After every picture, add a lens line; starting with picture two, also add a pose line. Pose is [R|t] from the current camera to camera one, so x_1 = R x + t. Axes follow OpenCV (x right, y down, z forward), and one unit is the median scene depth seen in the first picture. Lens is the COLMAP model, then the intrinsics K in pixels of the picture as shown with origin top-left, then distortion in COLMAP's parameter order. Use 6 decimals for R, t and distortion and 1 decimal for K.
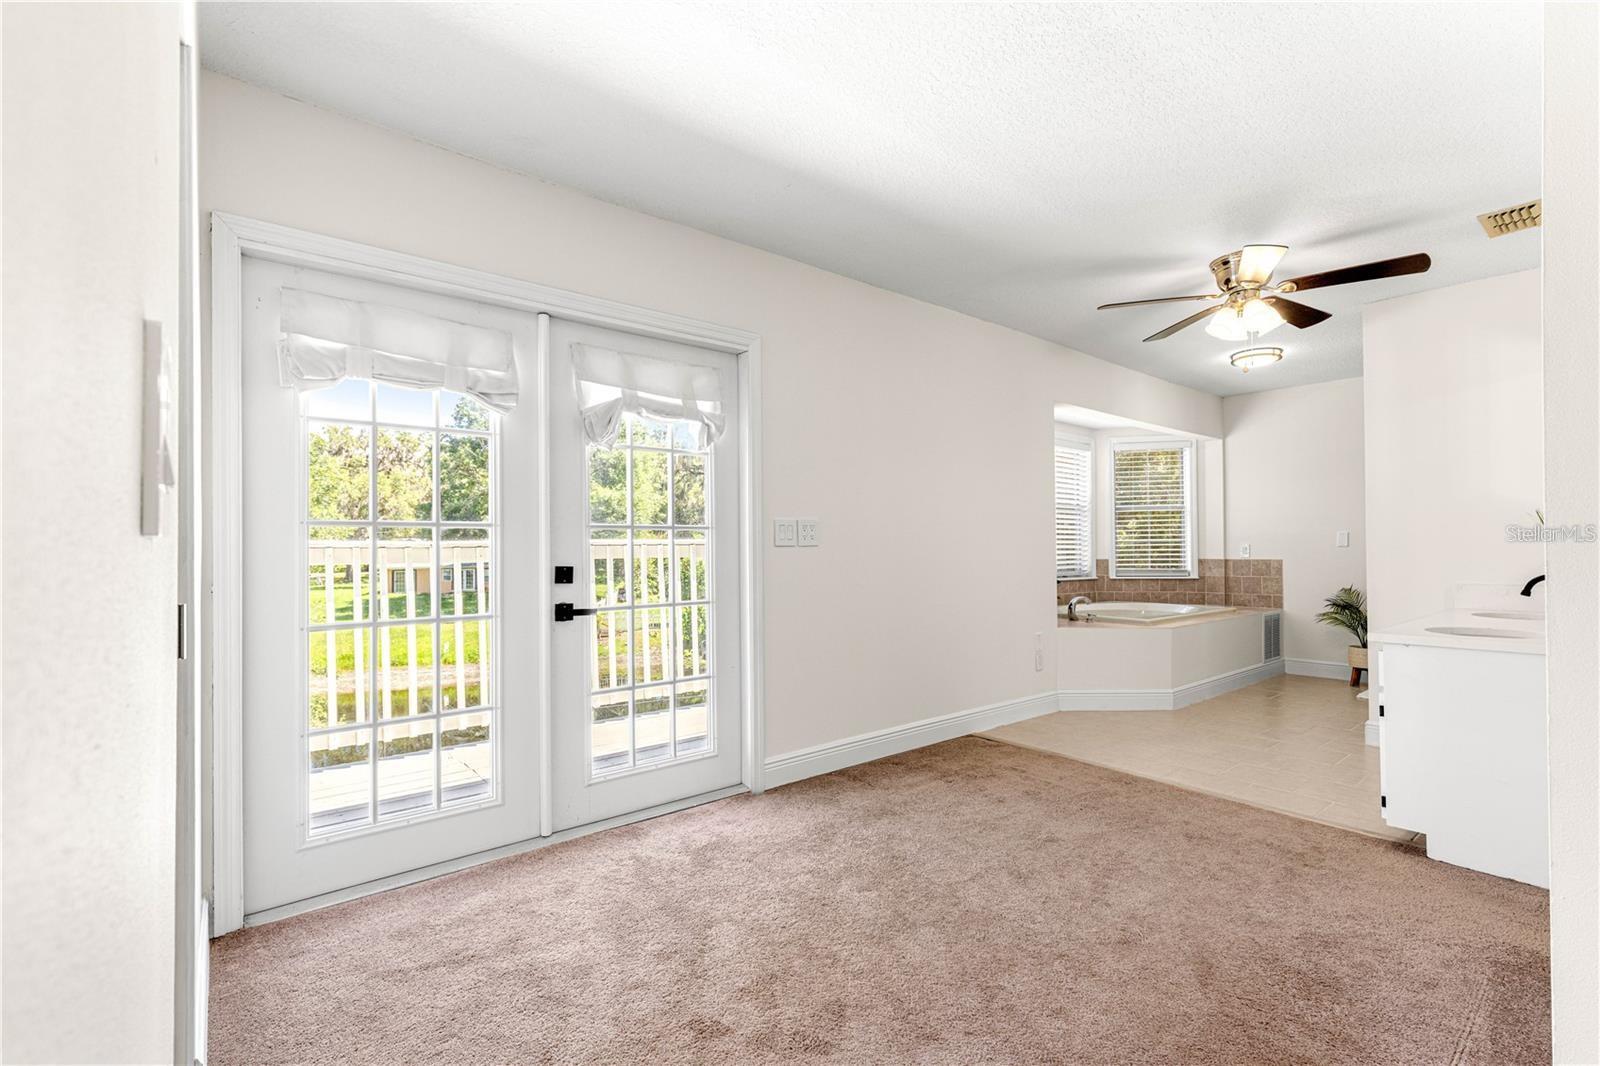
lens RADIAL K [[723.3, 0, 800.0], [0, 723.3, 545.6], [0, 0, 1]] dist [0.009413, -0.000659]
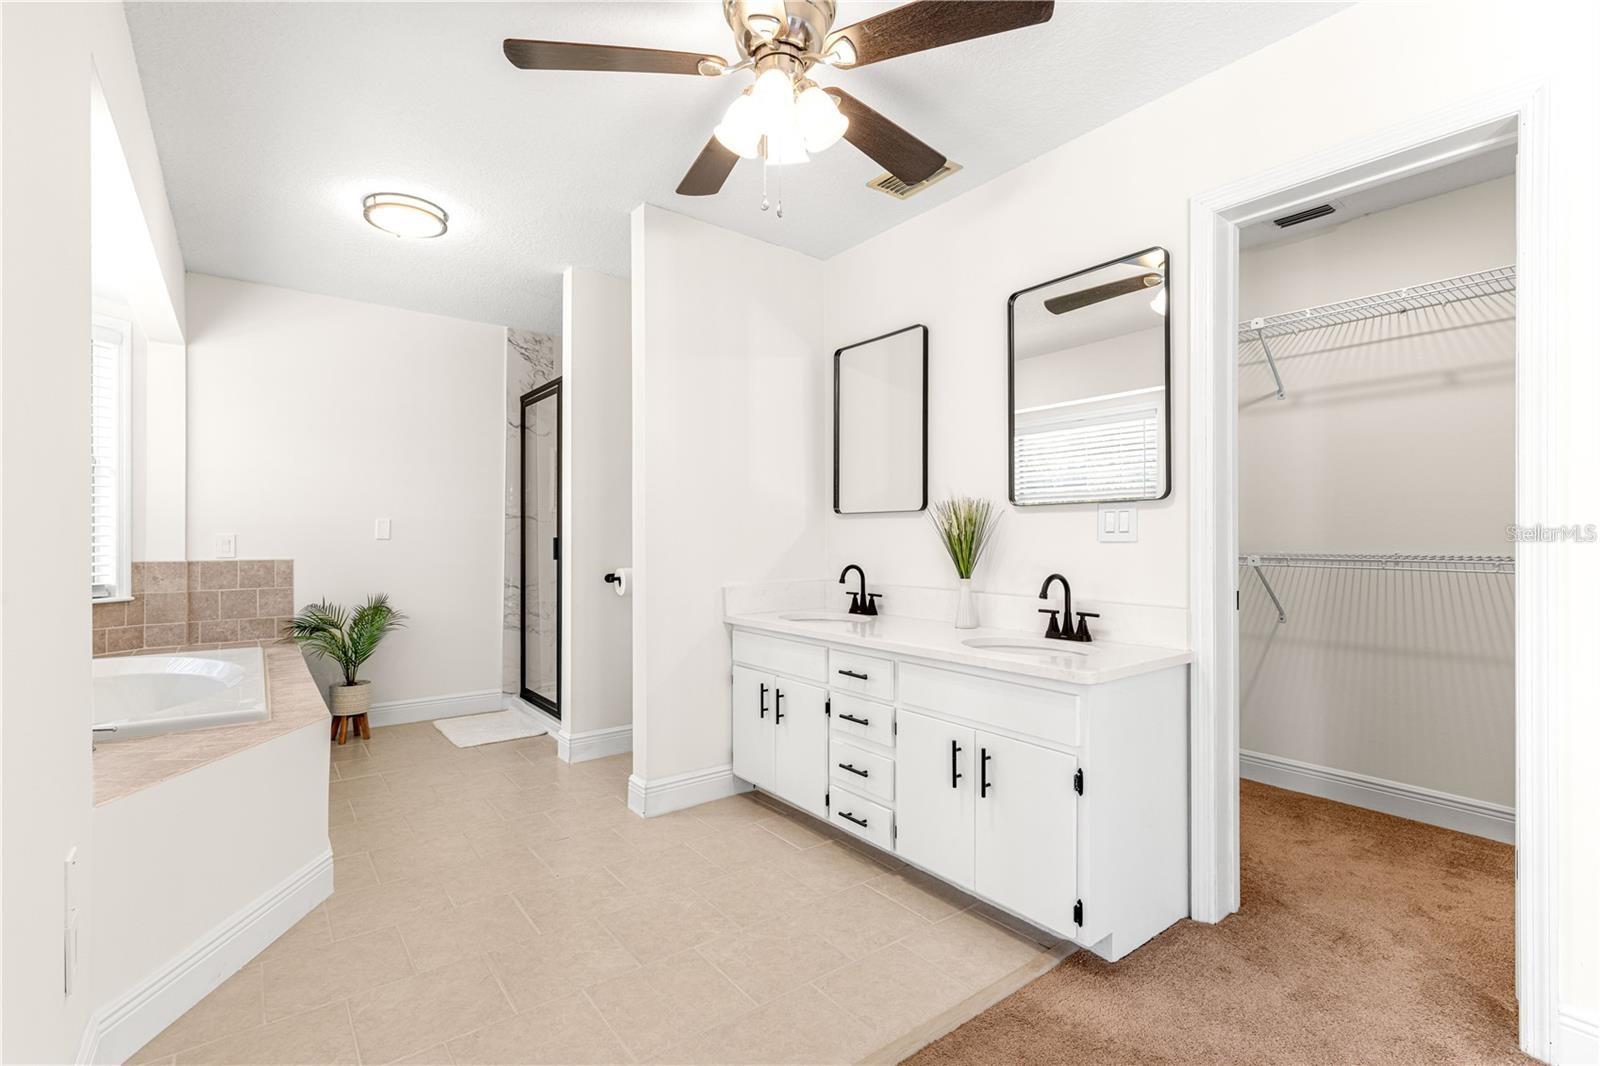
lens RADIAL K [[723.9, 0, 800.0], [0, 723.9, 533.0], [0, 0, 1]] dist [0.007729, -0.000267]
pose [[0.020959, 0.009751, 0.999733, 0.039458], [-0.006074, 0.999935, -0.009626, -0.000501], [-0.999762, -0.005871, 0.021016, 0.543808]]
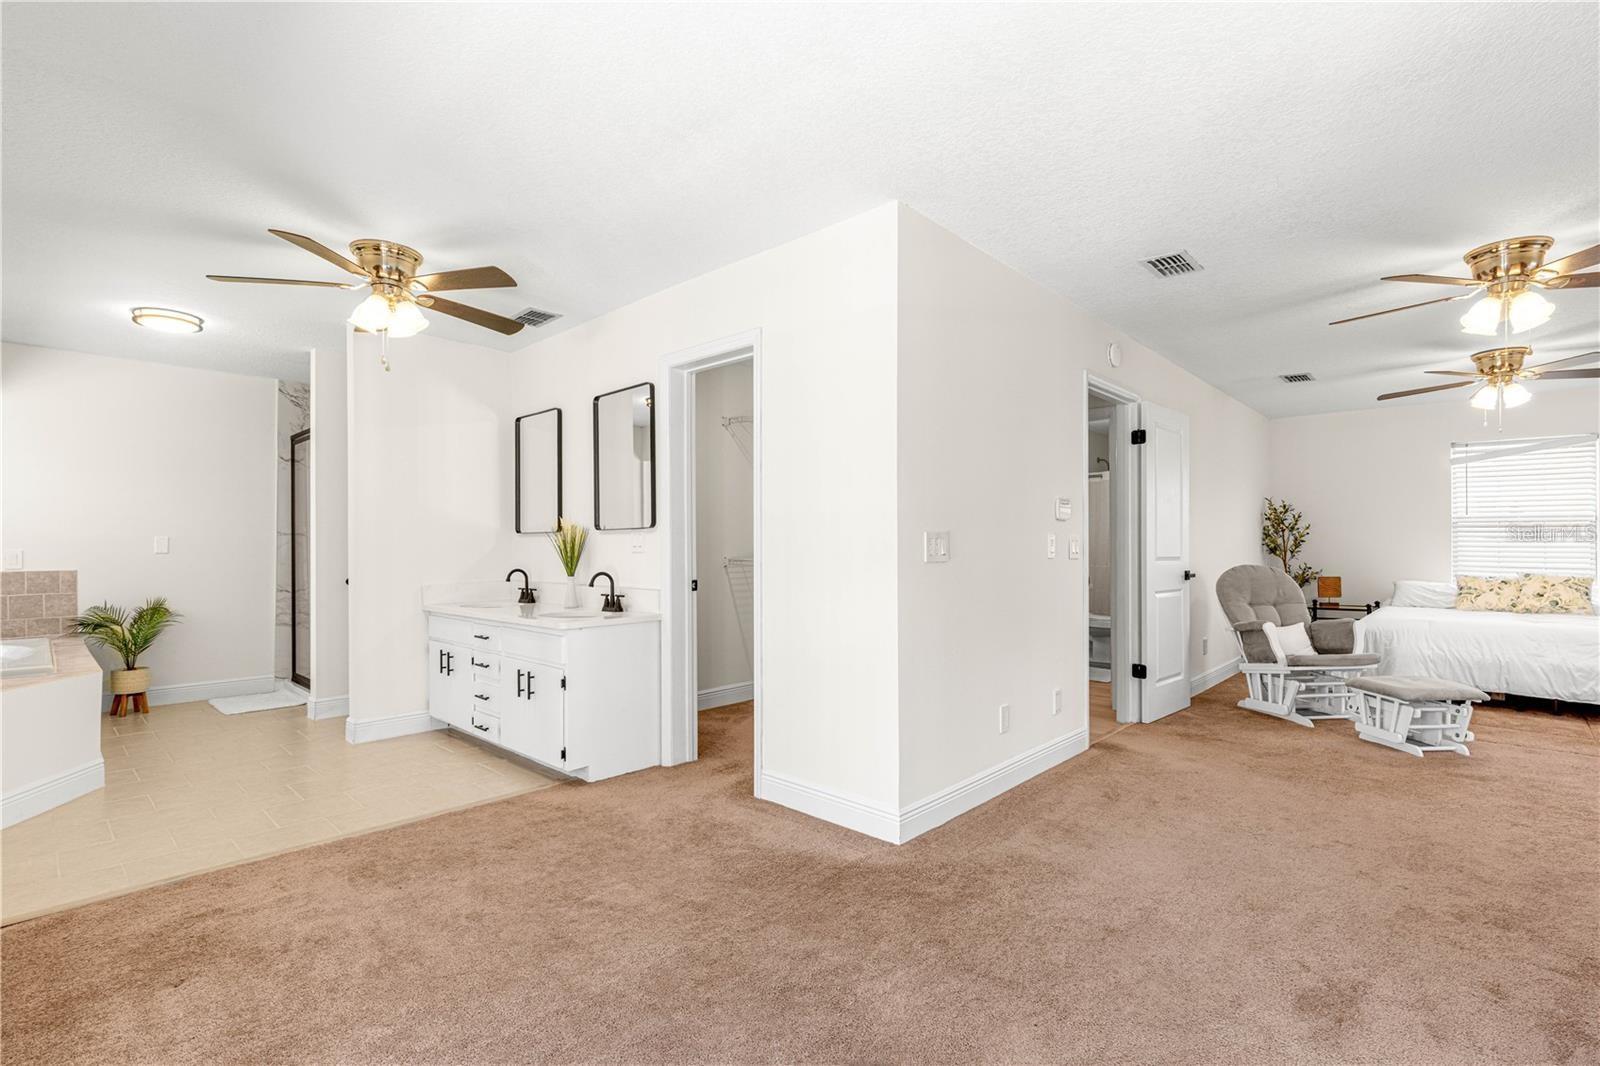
lens RADIAL K [[738.3, 0, 801.1], [0, 738.3, 543.2], [0, 0, 1]] dist [0.009533, 0.000798]
pose [[-0.135483, 0.008994, 0.990739, -0.236793], [-0.000493, 0.999958, -0.009145, -0.003002], [-0.990780, -0.001727, -0.135473, 0.335419]]
